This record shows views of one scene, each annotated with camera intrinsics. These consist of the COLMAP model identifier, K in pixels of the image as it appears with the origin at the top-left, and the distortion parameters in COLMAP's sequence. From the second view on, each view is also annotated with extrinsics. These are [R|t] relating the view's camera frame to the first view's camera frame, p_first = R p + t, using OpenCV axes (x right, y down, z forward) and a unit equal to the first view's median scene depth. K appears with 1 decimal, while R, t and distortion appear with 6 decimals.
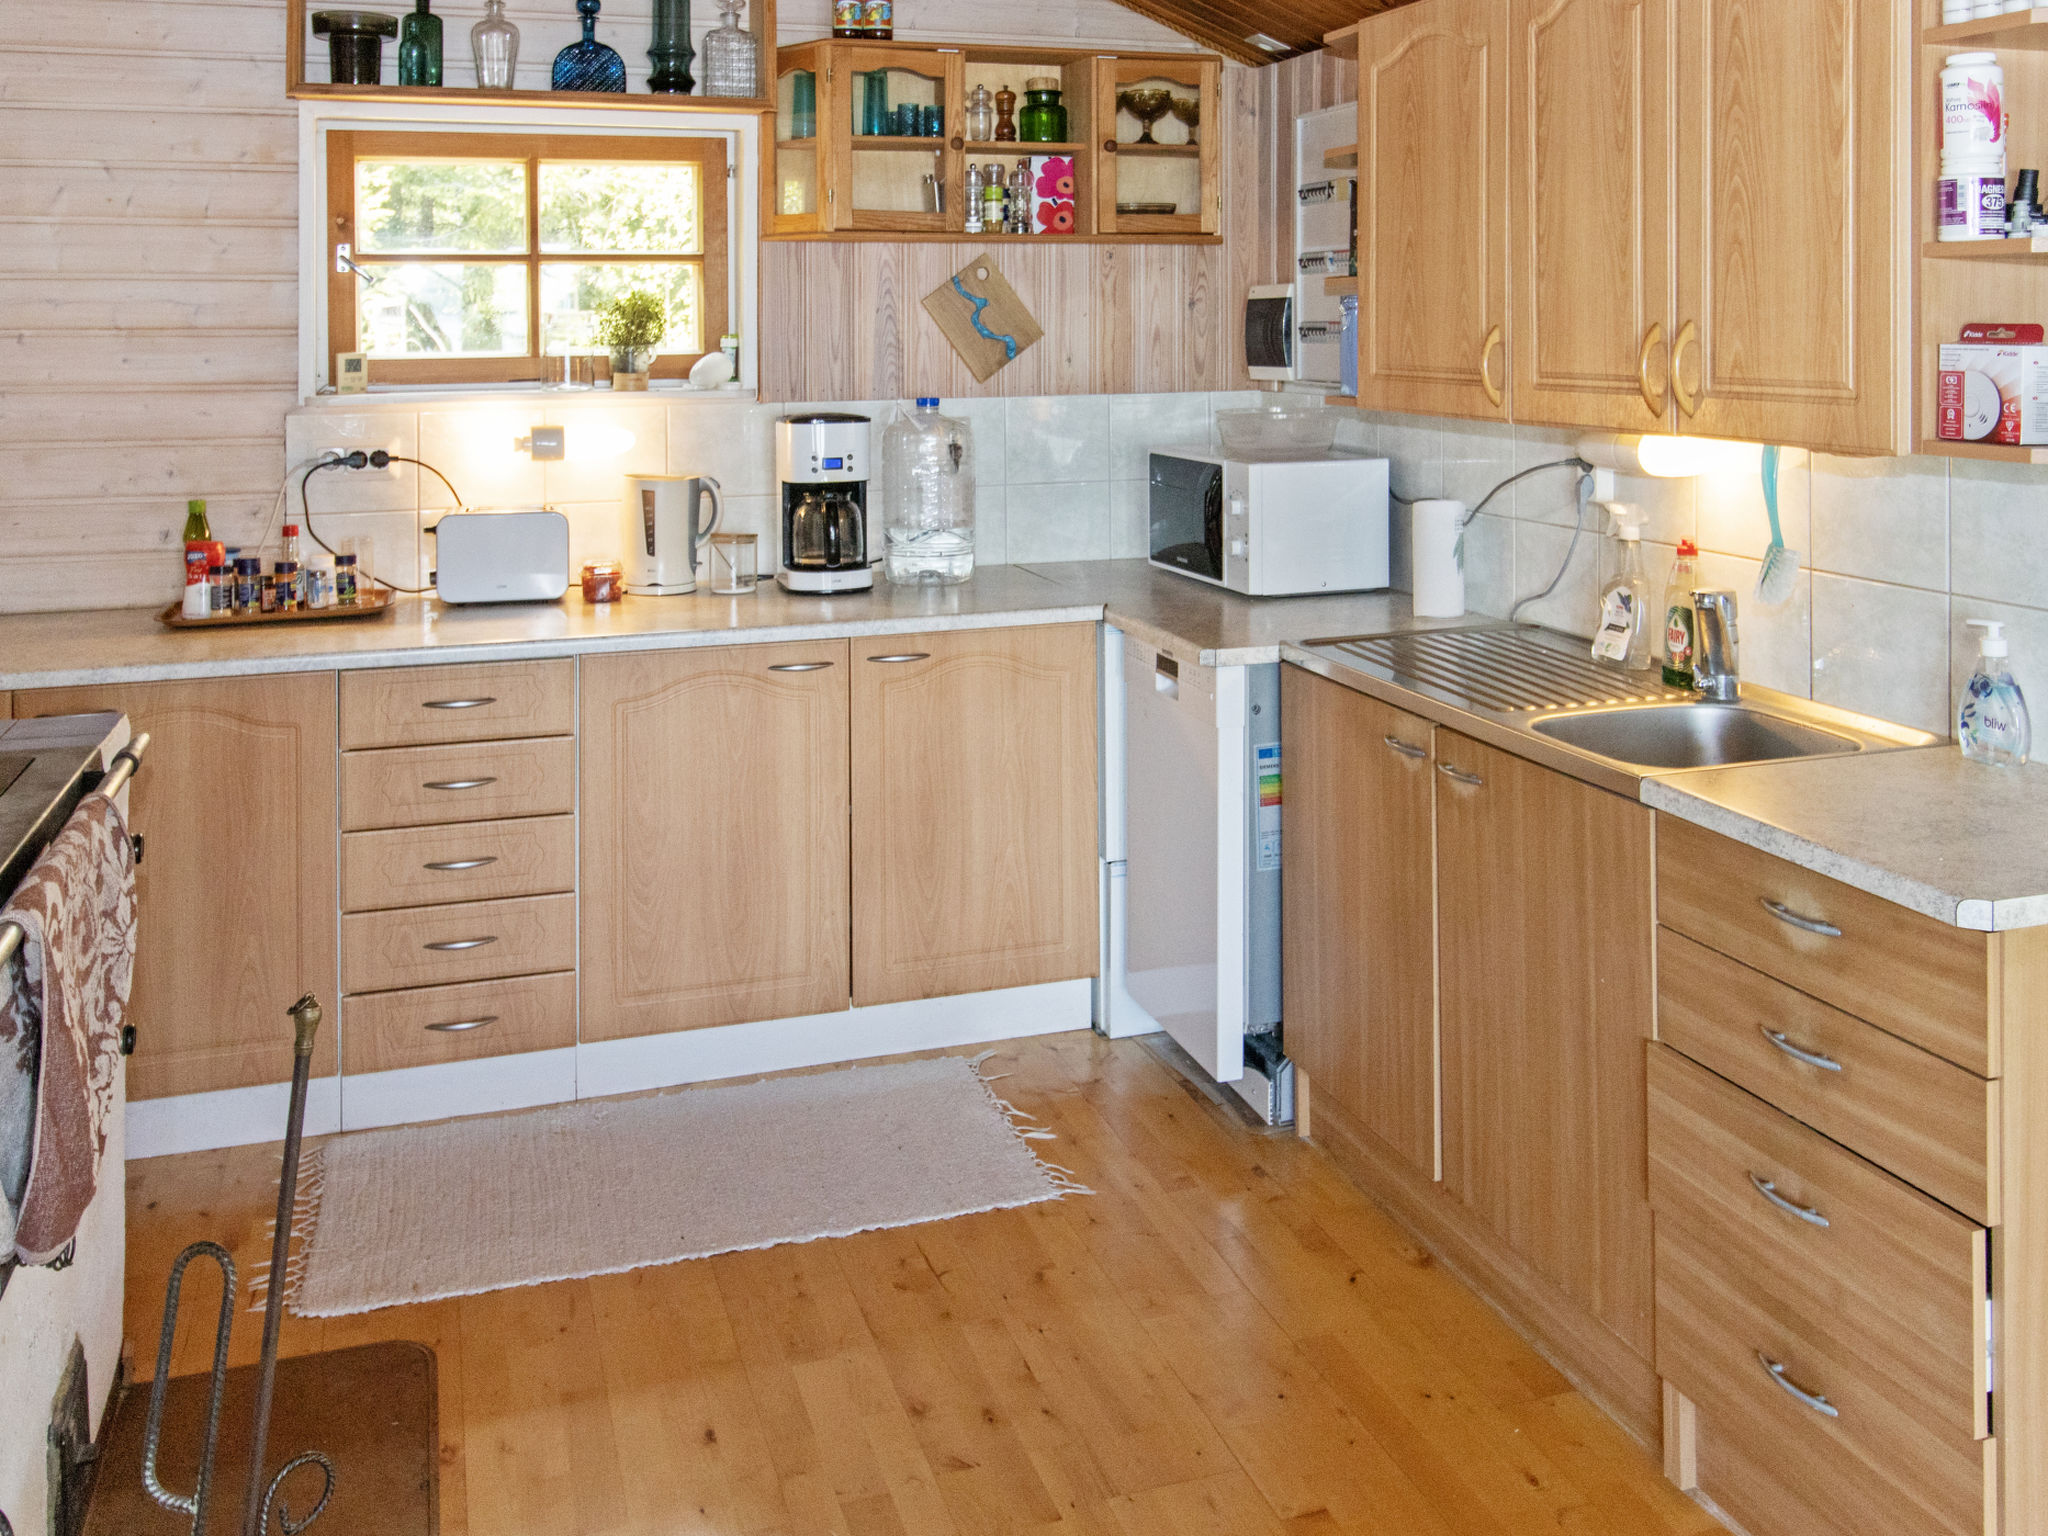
lens RADIAL K [[1829.9, 0, 1020.2], [0, 1829.9, 766.9], [0, 0, 1]] dist [-0.001098, -0.011799]
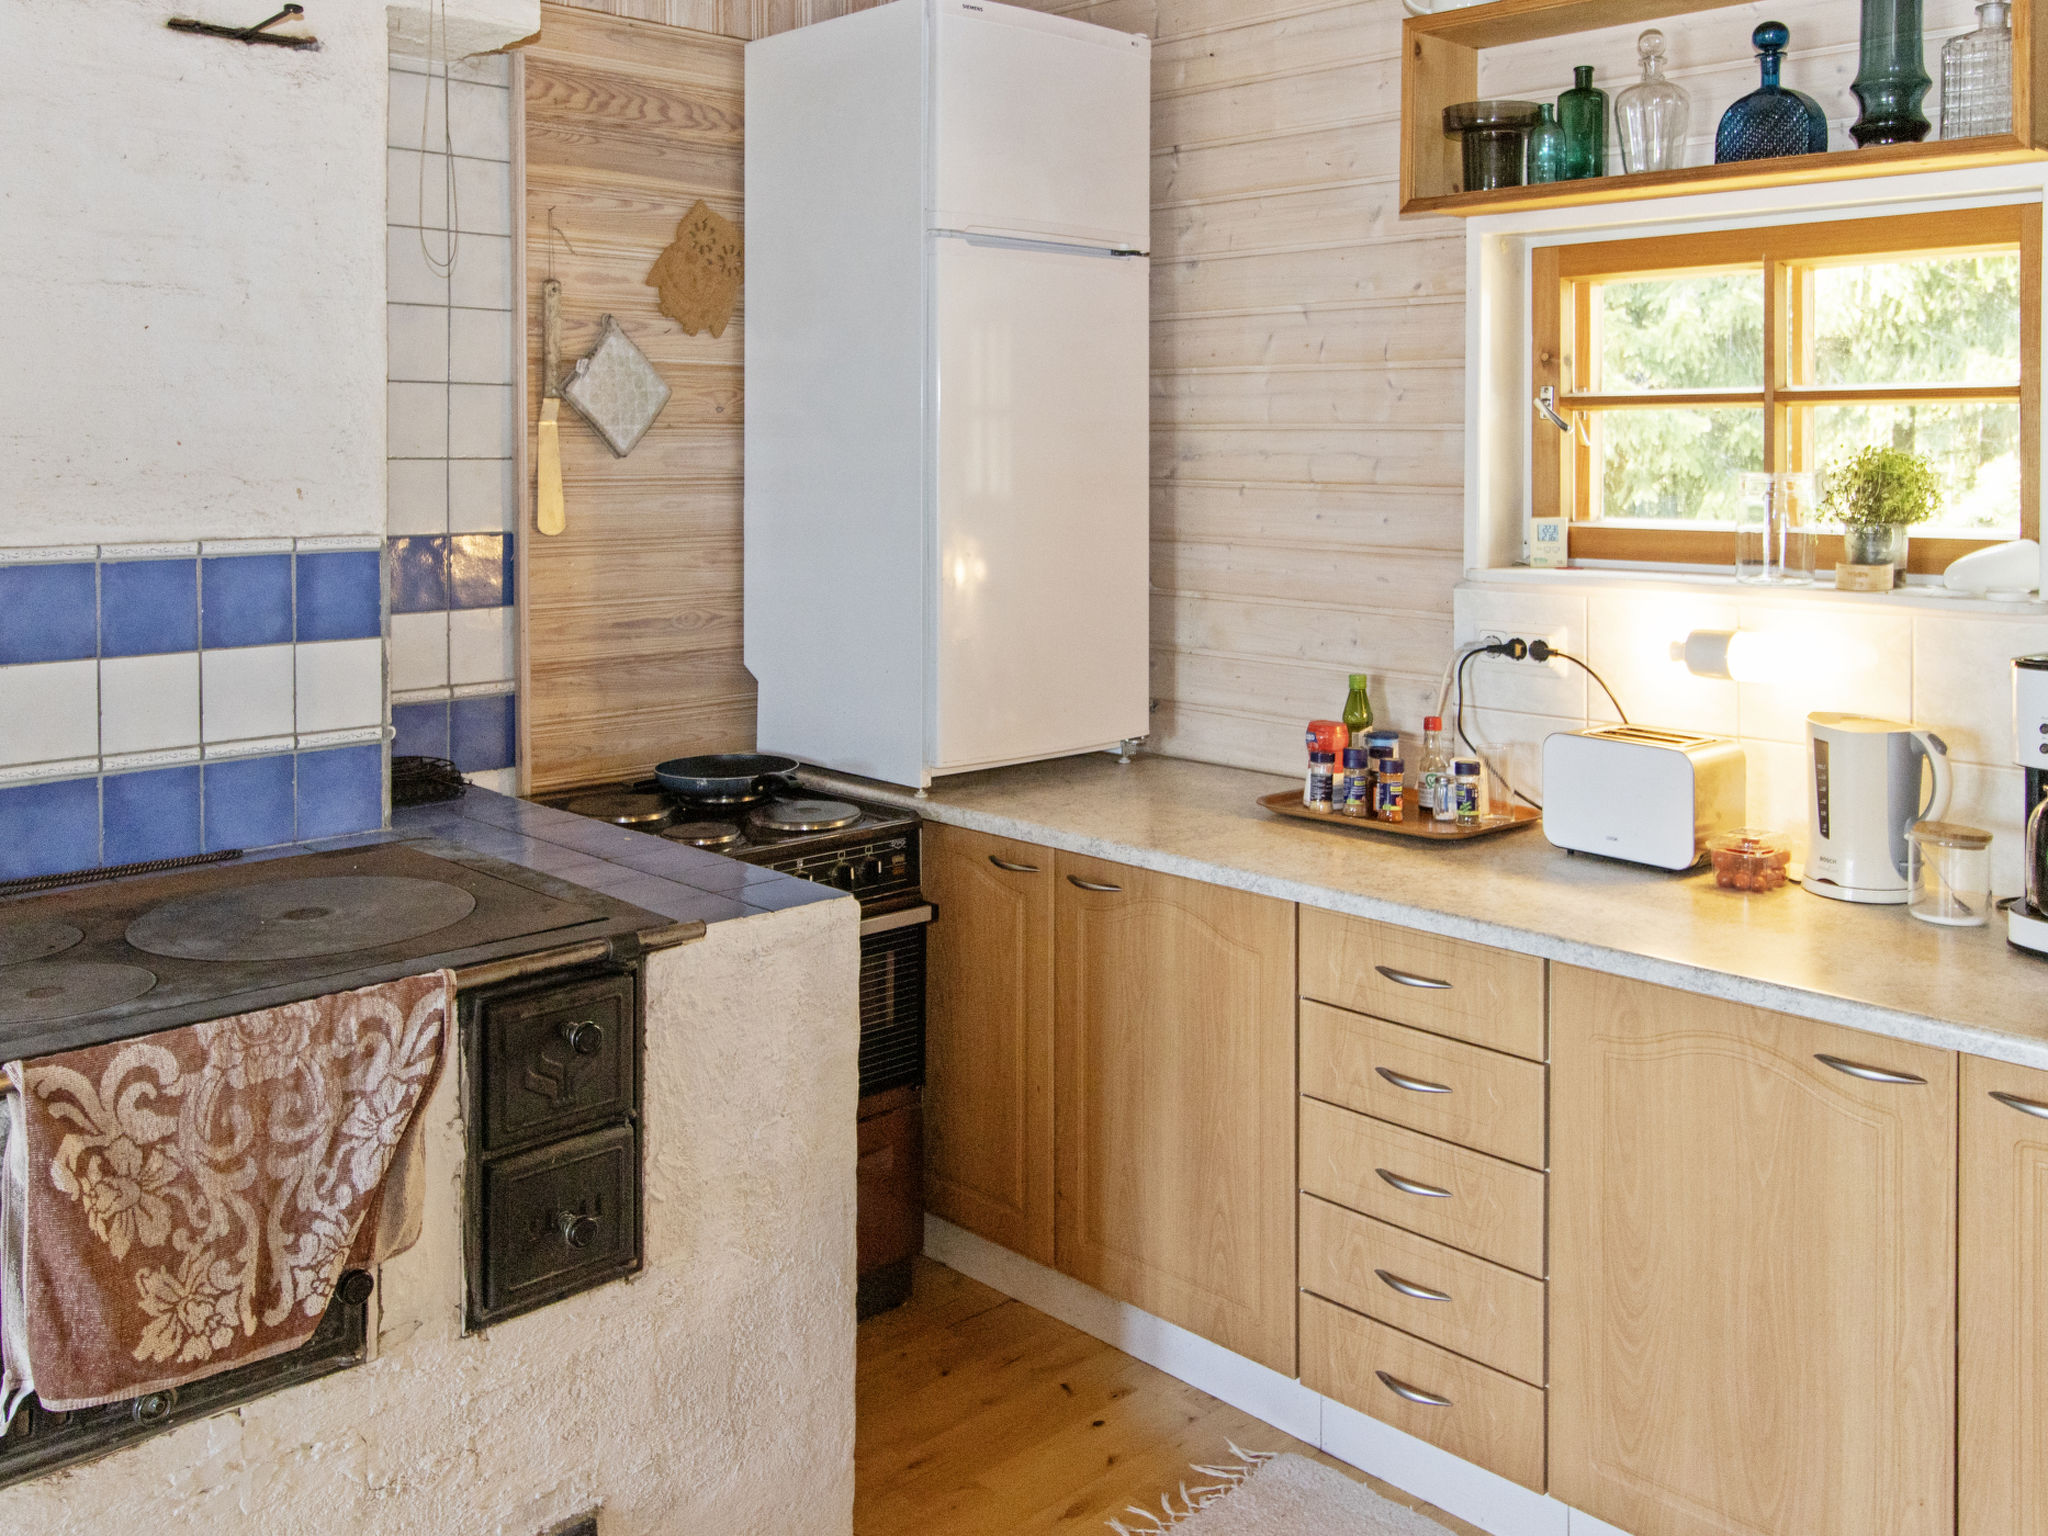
lens RADIAL K [[1829.9, 0, 995.2], [0, 1829.9, 685.6], [0, 0, 1]] dist [-0.001098, -0.011799]
pose [[0.429027, 0.121403, -0.895096, 0.272241], [-0.220324, 0.975063, 0.026646, -0.130203], [0.876010, 0.185779, 0.445076, 0.472316]]
